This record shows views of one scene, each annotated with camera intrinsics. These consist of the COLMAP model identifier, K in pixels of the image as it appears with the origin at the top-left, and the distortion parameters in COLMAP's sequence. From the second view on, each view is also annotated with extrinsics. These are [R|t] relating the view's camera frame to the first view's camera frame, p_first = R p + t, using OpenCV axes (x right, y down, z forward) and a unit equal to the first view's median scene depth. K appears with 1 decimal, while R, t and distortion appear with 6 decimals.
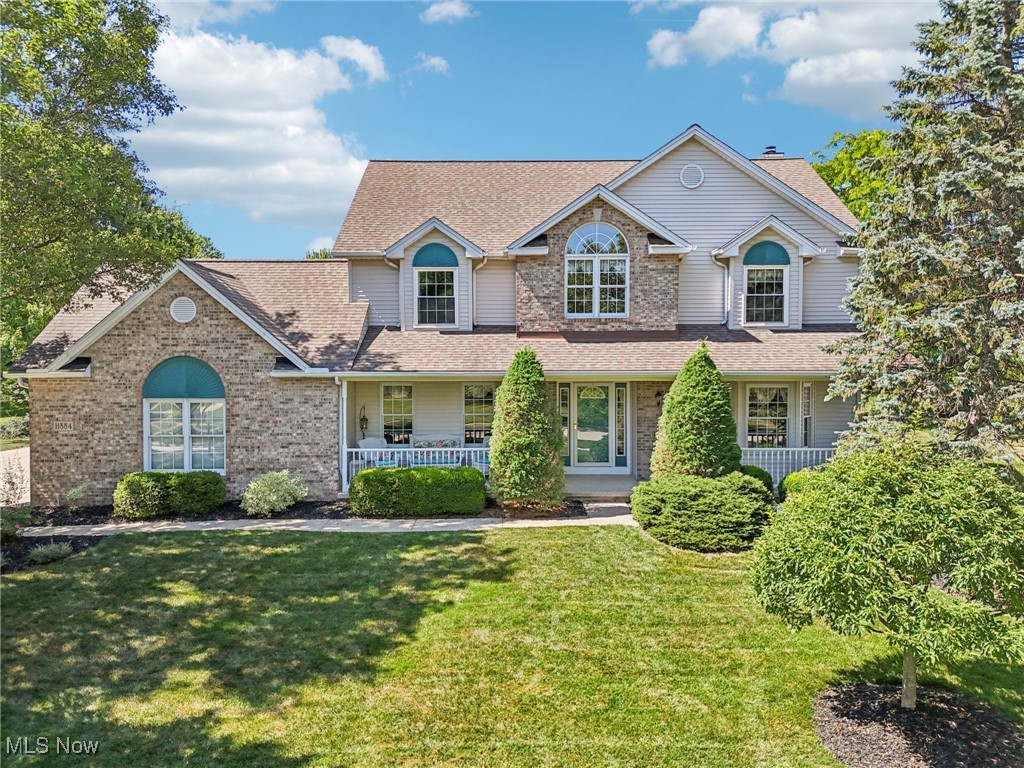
lens RADIAL K [[751.8, 0, 512.0], [0, 751.8, 384.0], [0, 0, 1]] dist [0.068680, -0.073591]
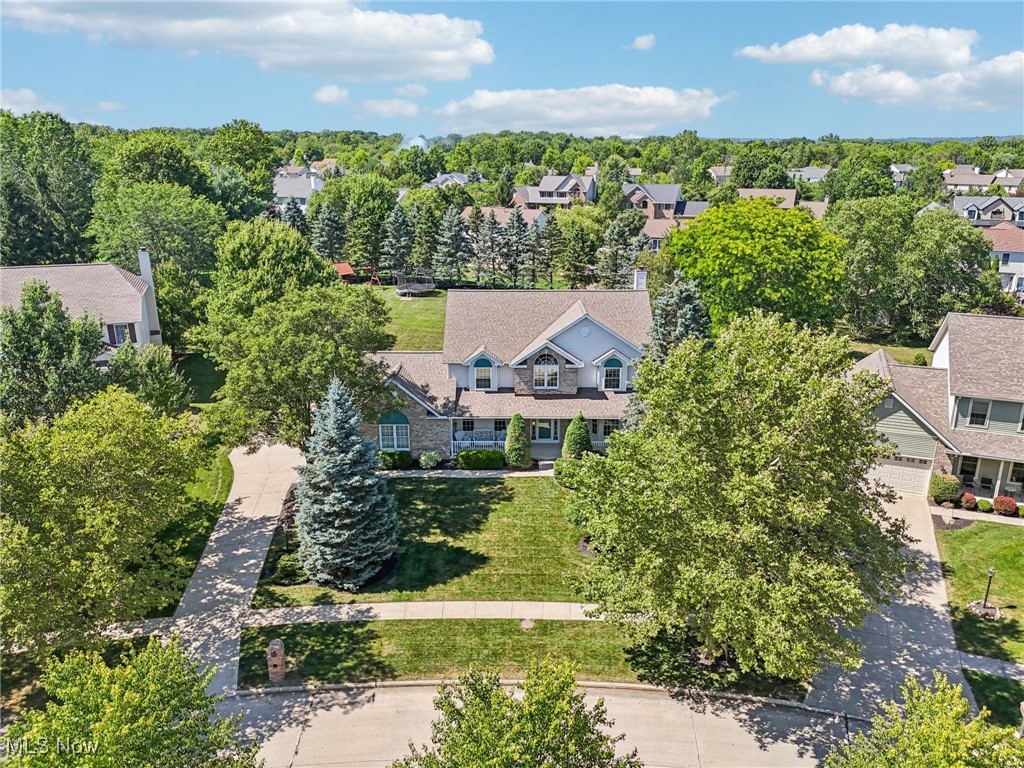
lens RADIAL K [[751.8, 0, 512.0], [0, 751.8, 384.0], [0, 0, 1]] dist [0.068680, -0.073591]
pose [[0.999990, 0.000478, -0.004408, 0.008382], [0.000832, 0.956298, 0.292391, -0.962975], [0.004355, -0.292392, 0.956289, -1.640115]]
